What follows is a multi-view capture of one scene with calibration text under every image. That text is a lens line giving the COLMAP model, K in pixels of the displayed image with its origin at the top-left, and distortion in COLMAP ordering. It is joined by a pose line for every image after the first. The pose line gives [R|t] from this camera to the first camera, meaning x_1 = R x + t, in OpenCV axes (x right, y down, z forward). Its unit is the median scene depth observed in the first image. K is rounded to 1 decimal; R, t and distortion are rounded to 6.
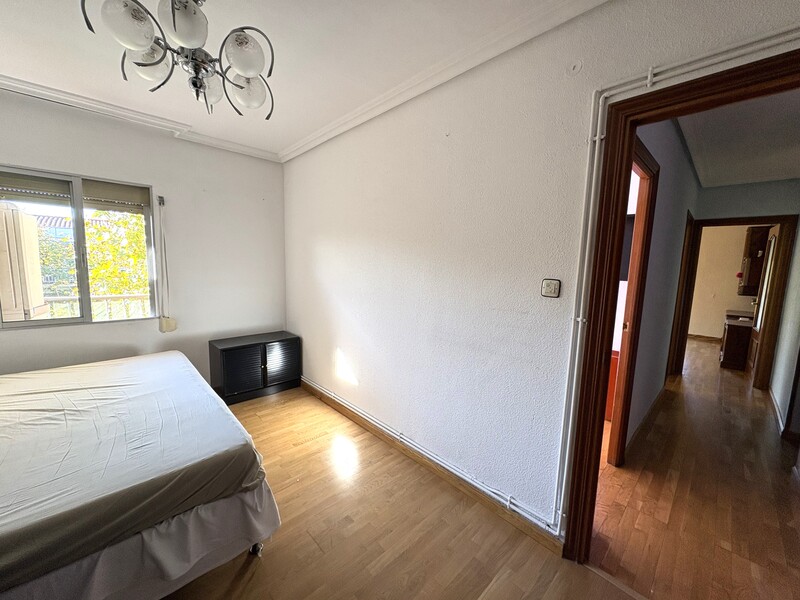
lens RADIAL K [[318.3, 0, 400.7], [0, 318.3, 300.0], [0, 0, 1]] dist [0.000632, 0.000049]
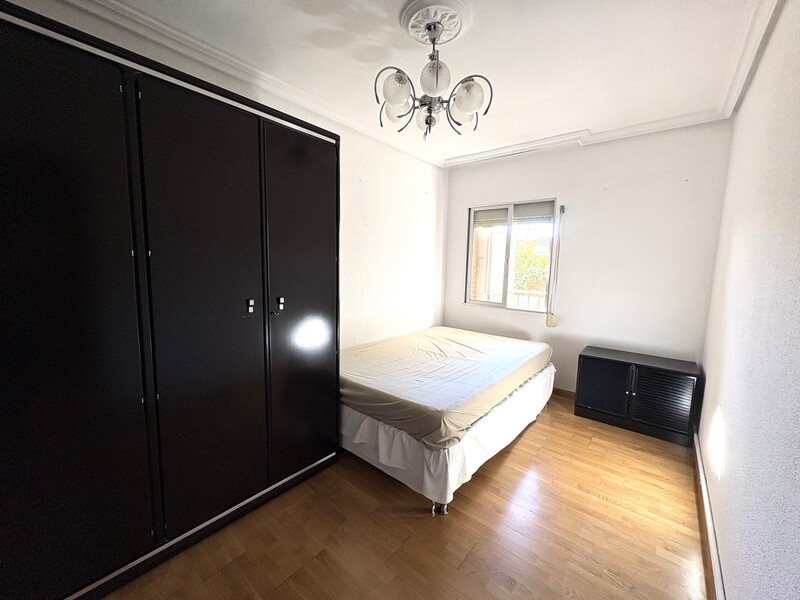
lens RADIAL K [[318.3, 0, 400.7], [0, 318.3, 300.0], [0, 0, 1]] dist [0.000632, 0.000049]
pose [[0.112702, 0.095668, -0.989013, 0.355884], [-0.133961, 0.987730, 0.080279, -0.013552], [0.984557, 0.123441, 0.124135, 0.389126]]
